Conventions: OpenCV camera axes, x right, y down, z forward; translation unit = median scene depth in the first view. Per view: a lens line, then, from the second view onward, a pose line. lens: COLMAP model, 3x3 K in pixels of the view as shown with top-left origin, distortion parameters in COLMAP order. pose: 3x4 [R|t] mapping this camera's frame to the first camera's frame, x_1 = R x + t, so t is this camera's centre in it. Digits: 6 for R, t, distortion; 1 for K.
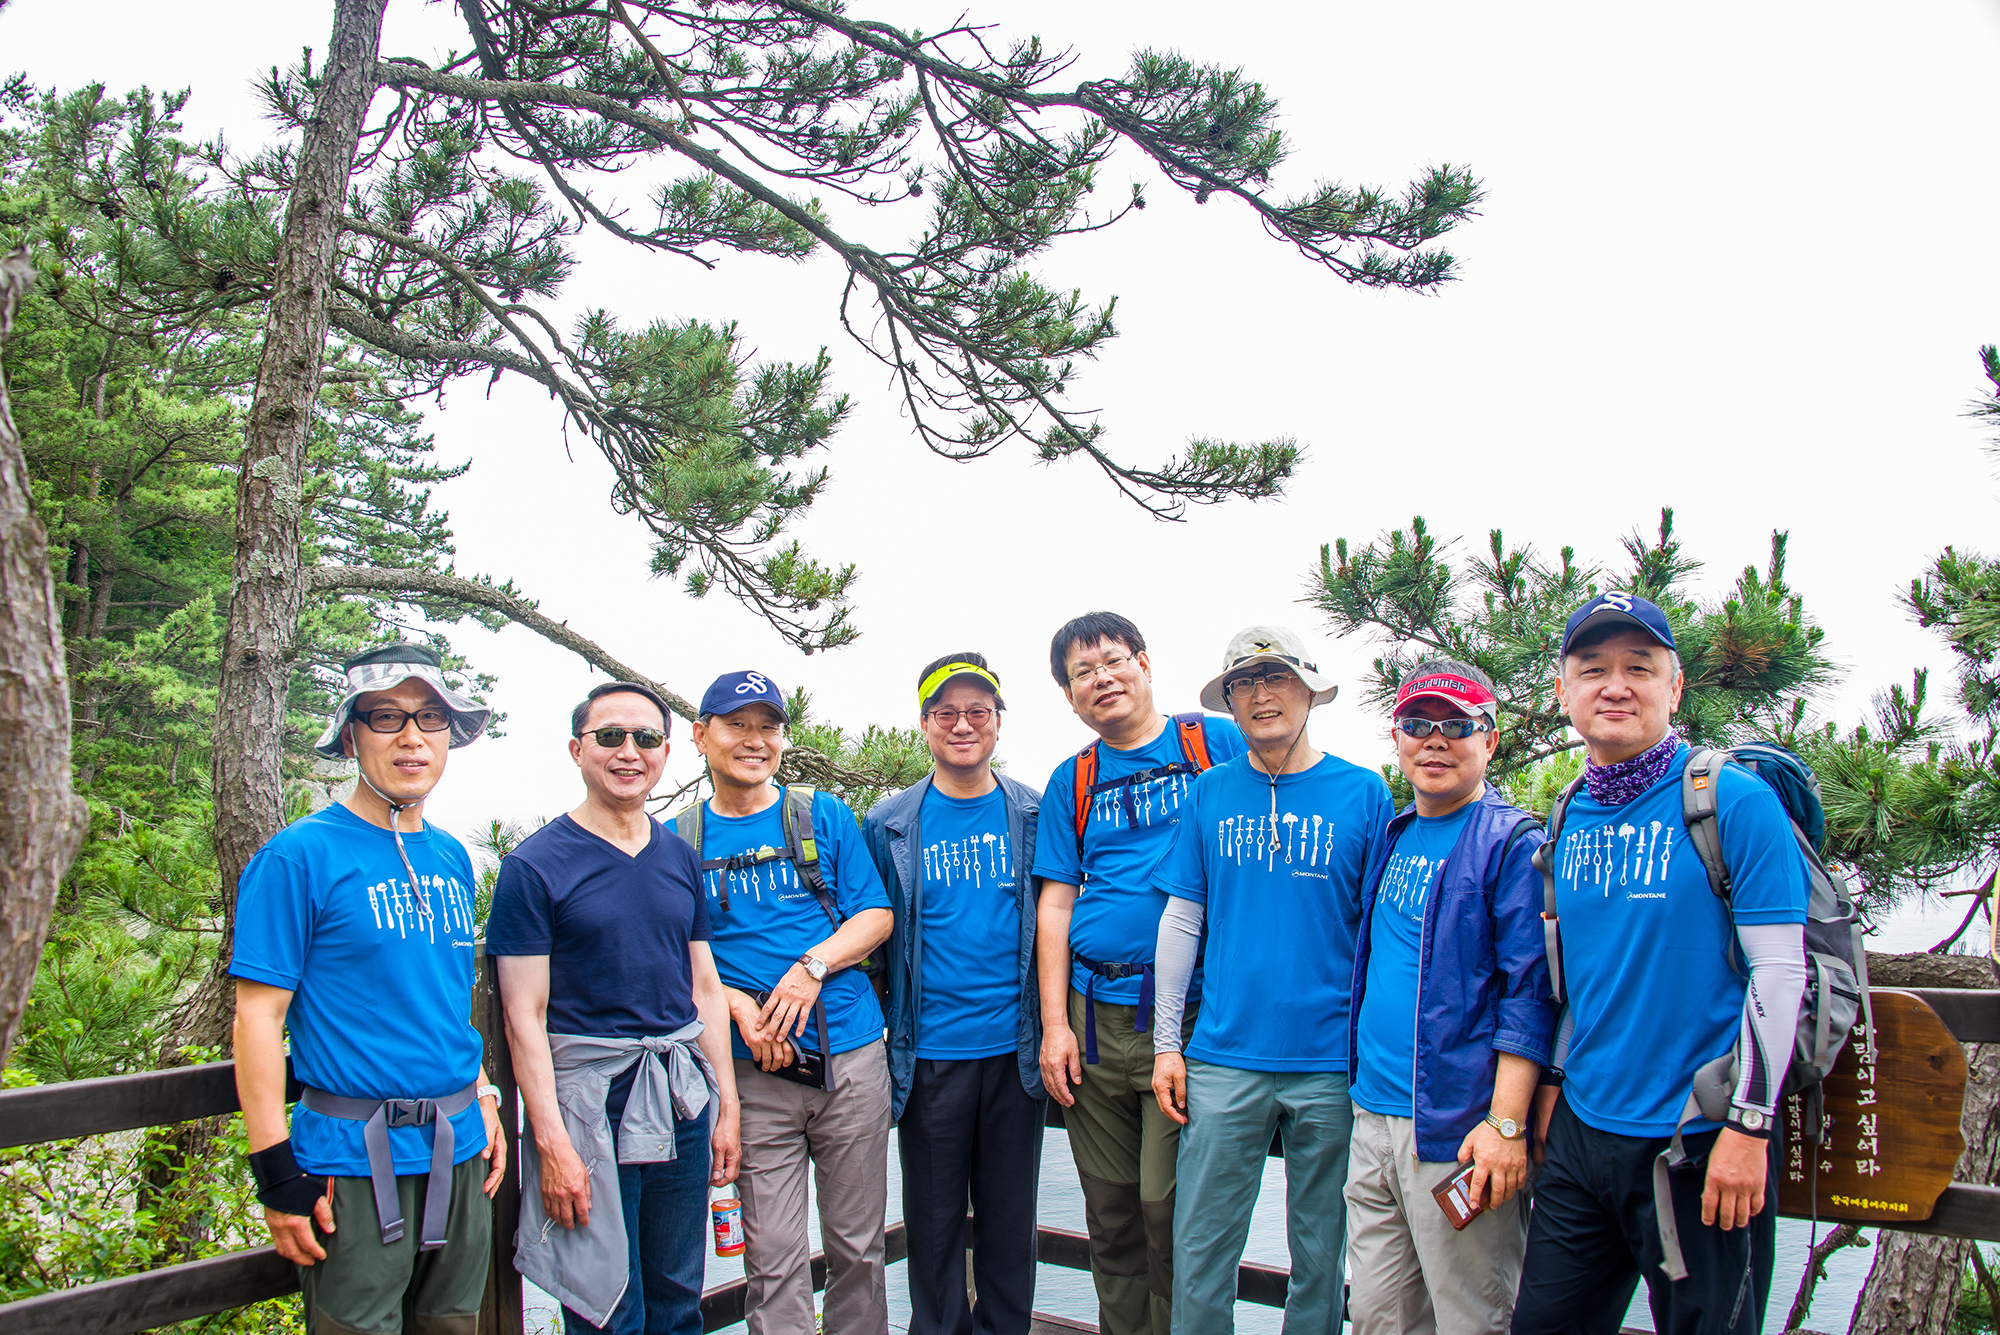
lens RADIAL K [[1588.6, 0, 995.2], [0, 1588.6, 679.9], [0, 0, 1]] dist [-0.149199, 0.080731]
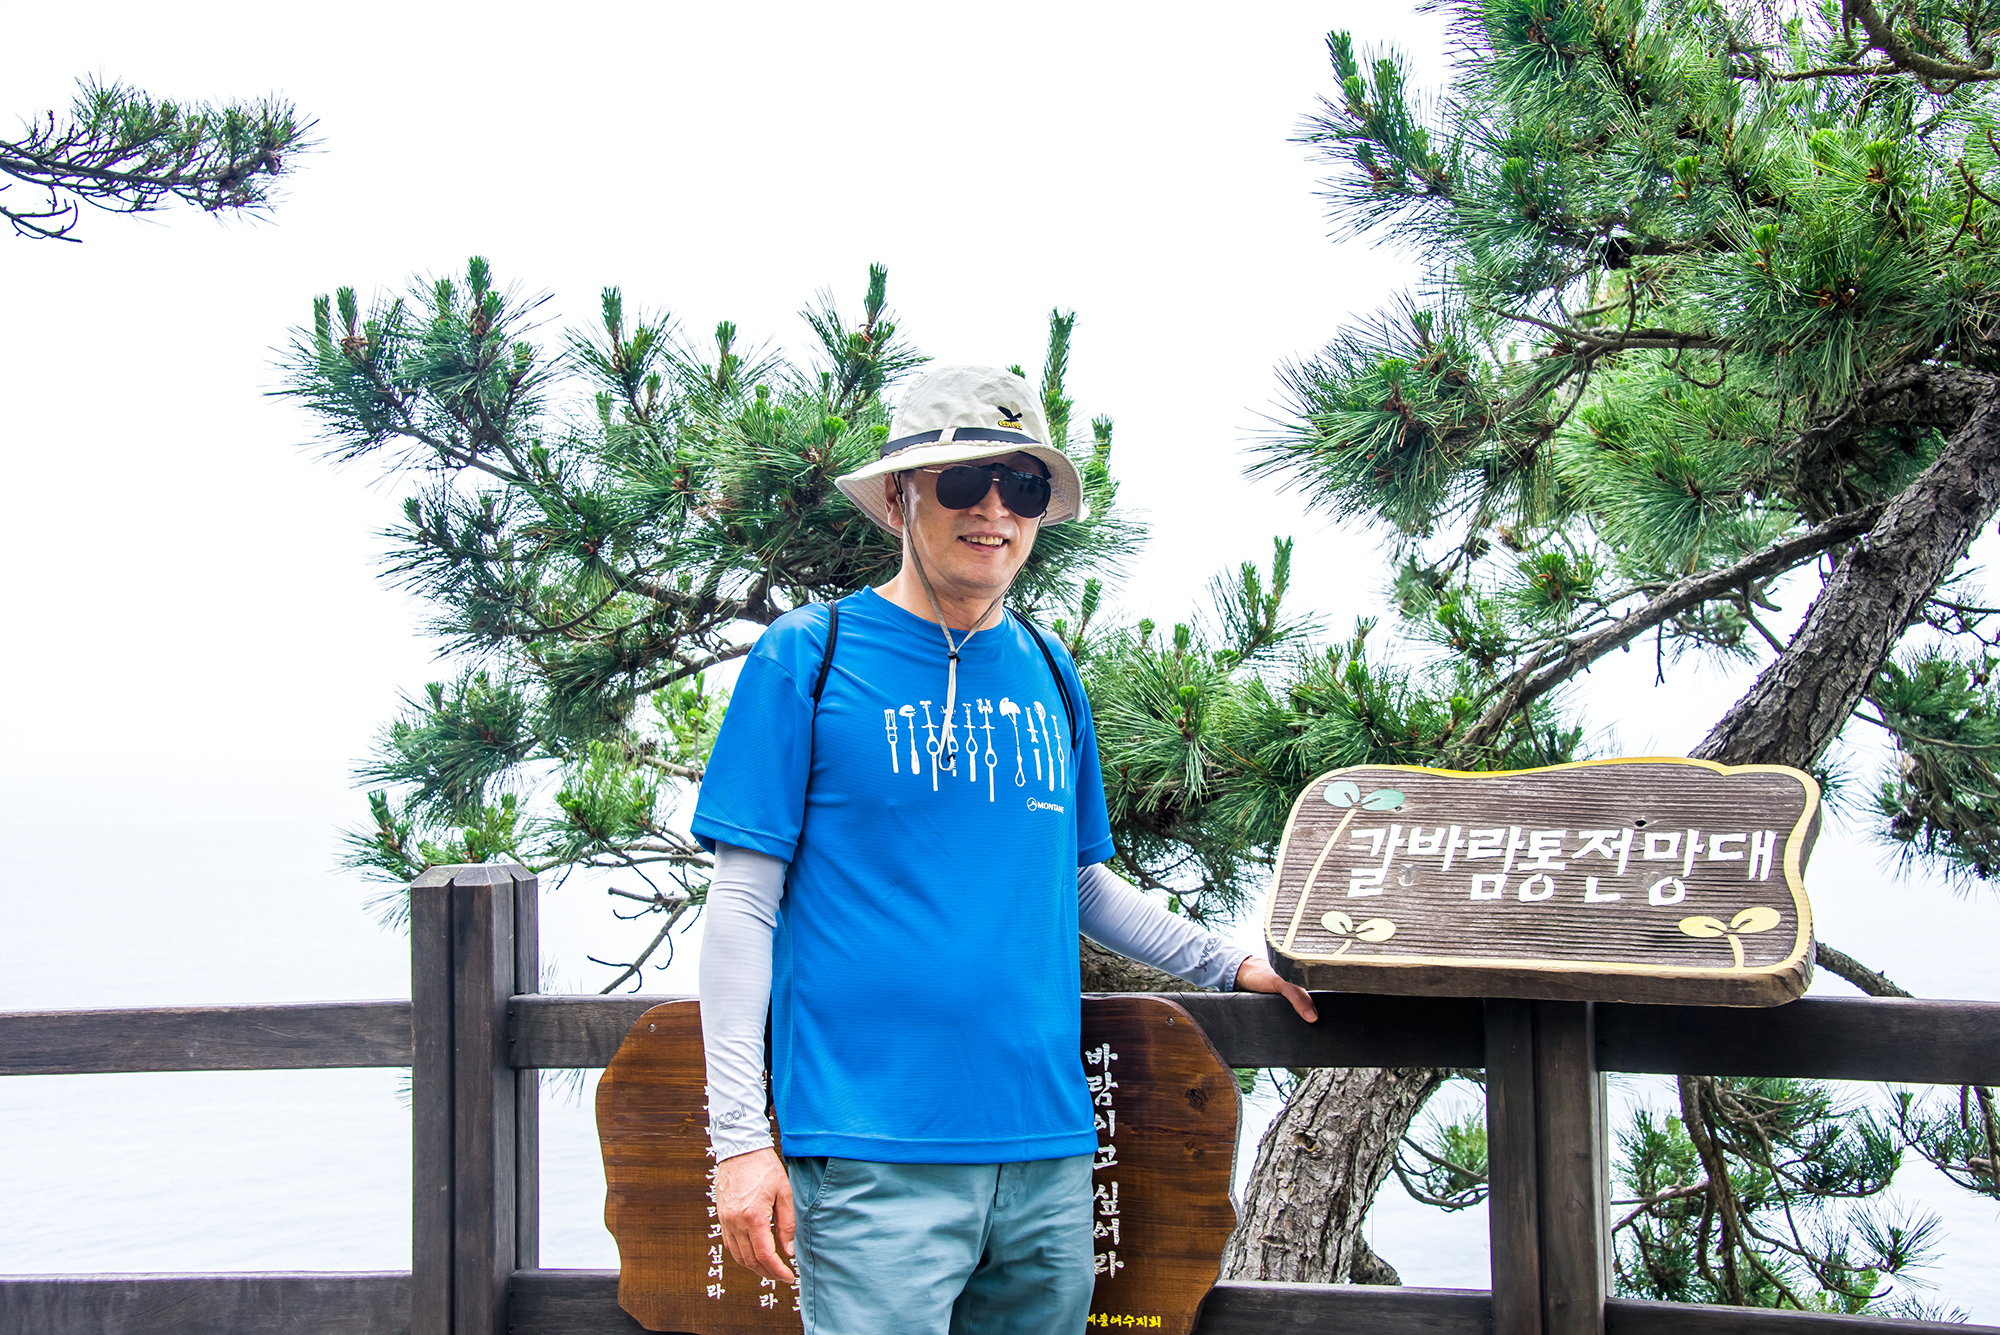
lens RADIAL K [[2973.8, 0, 996.2], [0, 2973.8, 686.3], [0, 0, 1]] dist [0.236141, 0.467774]
pose [[0.925360, 0.003176, 0.379076, 0.016149], [-0.017061, 0.999301, 0.033274, 0.013415], [-0.378706, -0.037258, 0.924767, -0.108067]]
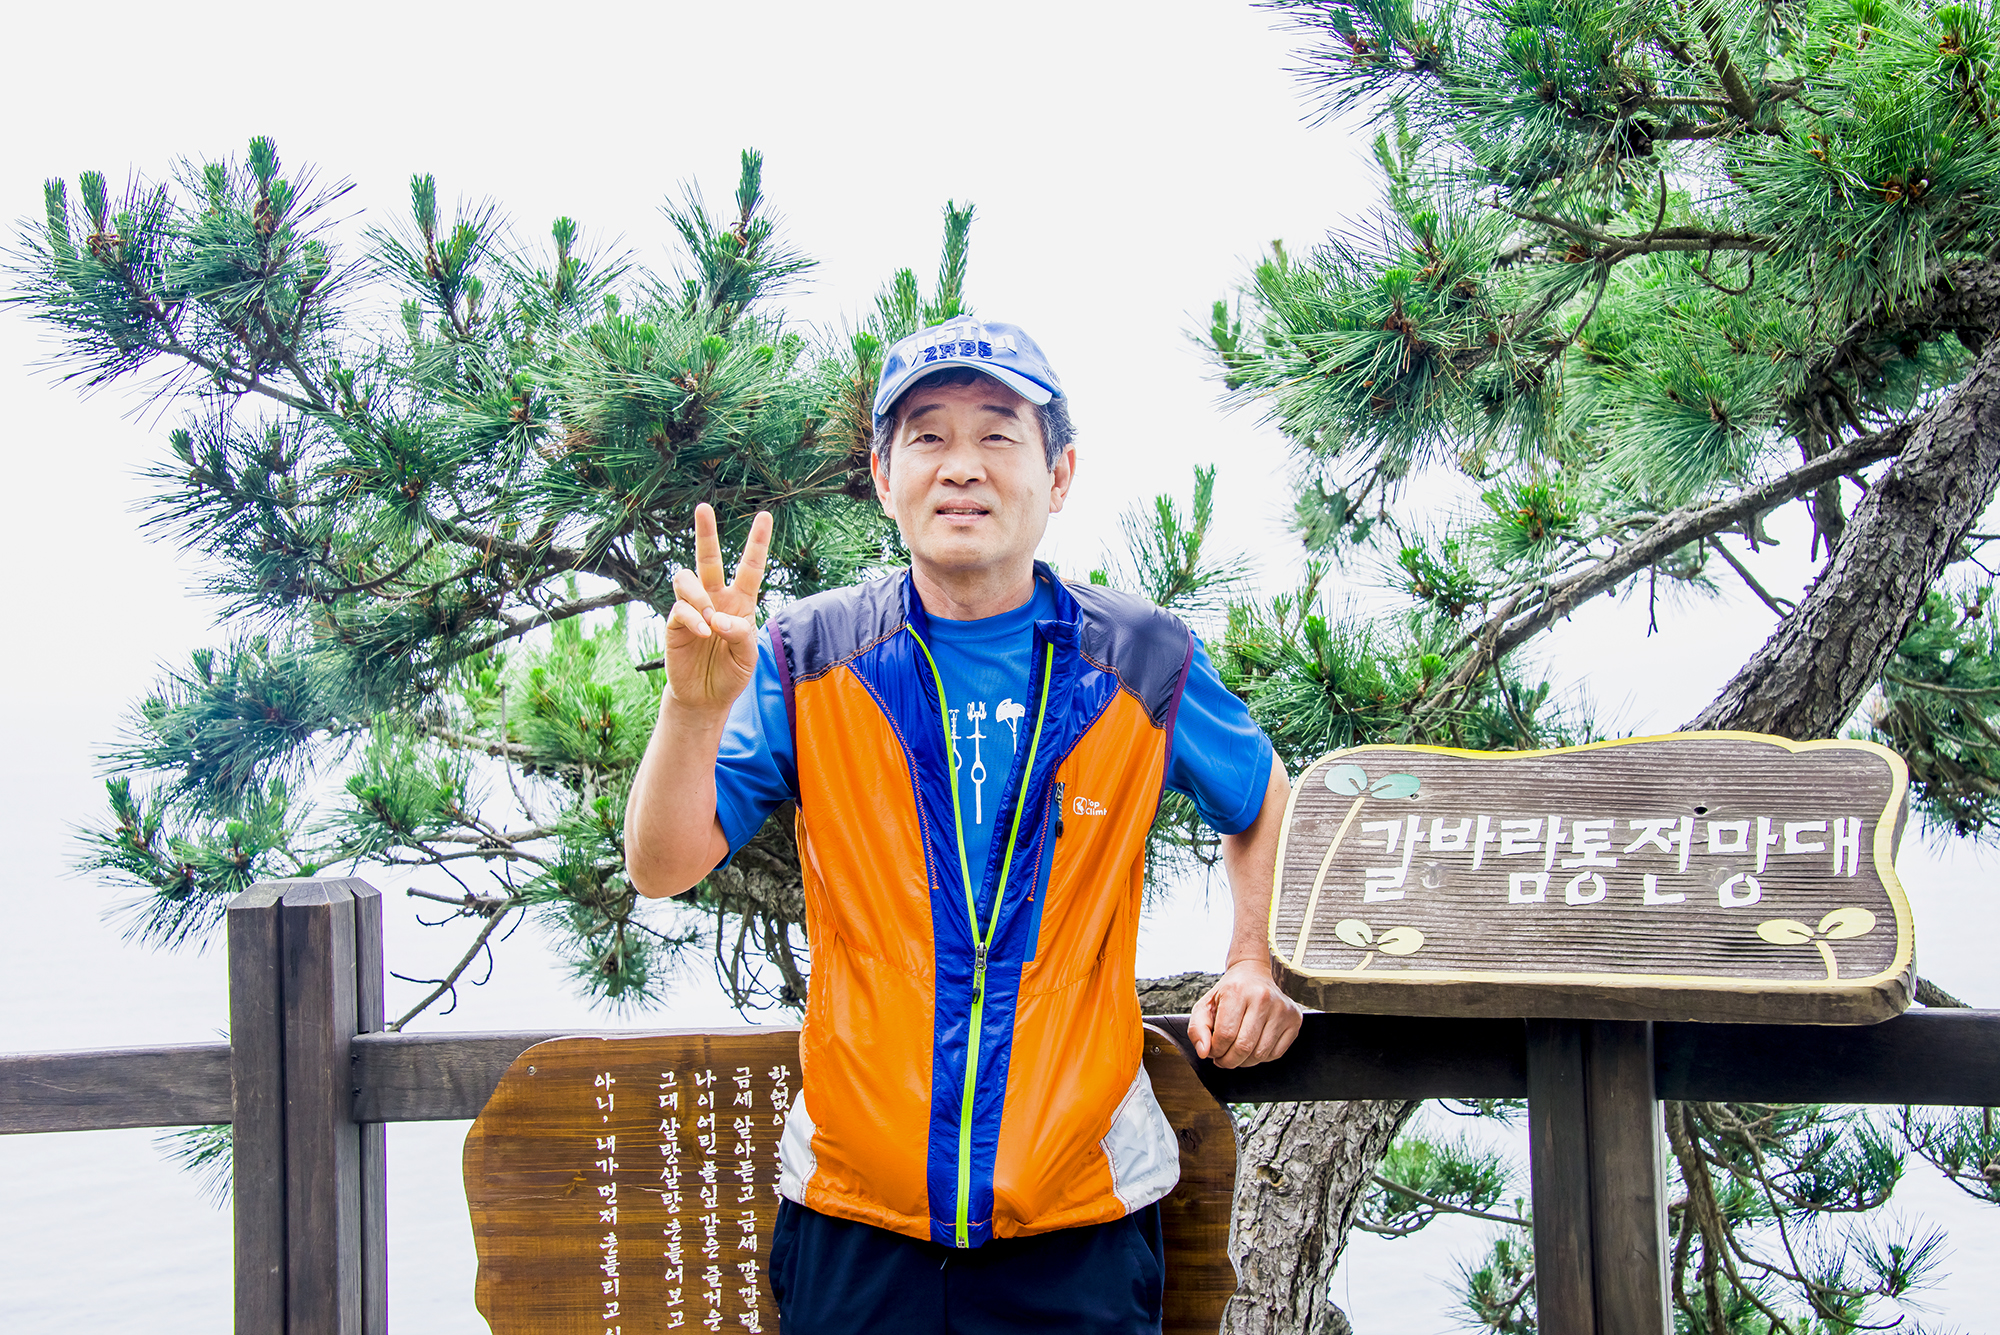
lens RADIAL K [[3443.9, 0, 998.5], [0, 3443.9, 692.4], [0, 0, 1]] dist [0.362260, 0.652759]
pose [[0.893152, -0.019741, 0.449322, -0.019760], [-0.006324, 0.998386, 0.056435, 0.003691], [-0.449711, -0.053246, 0.891586, -0.078424]]
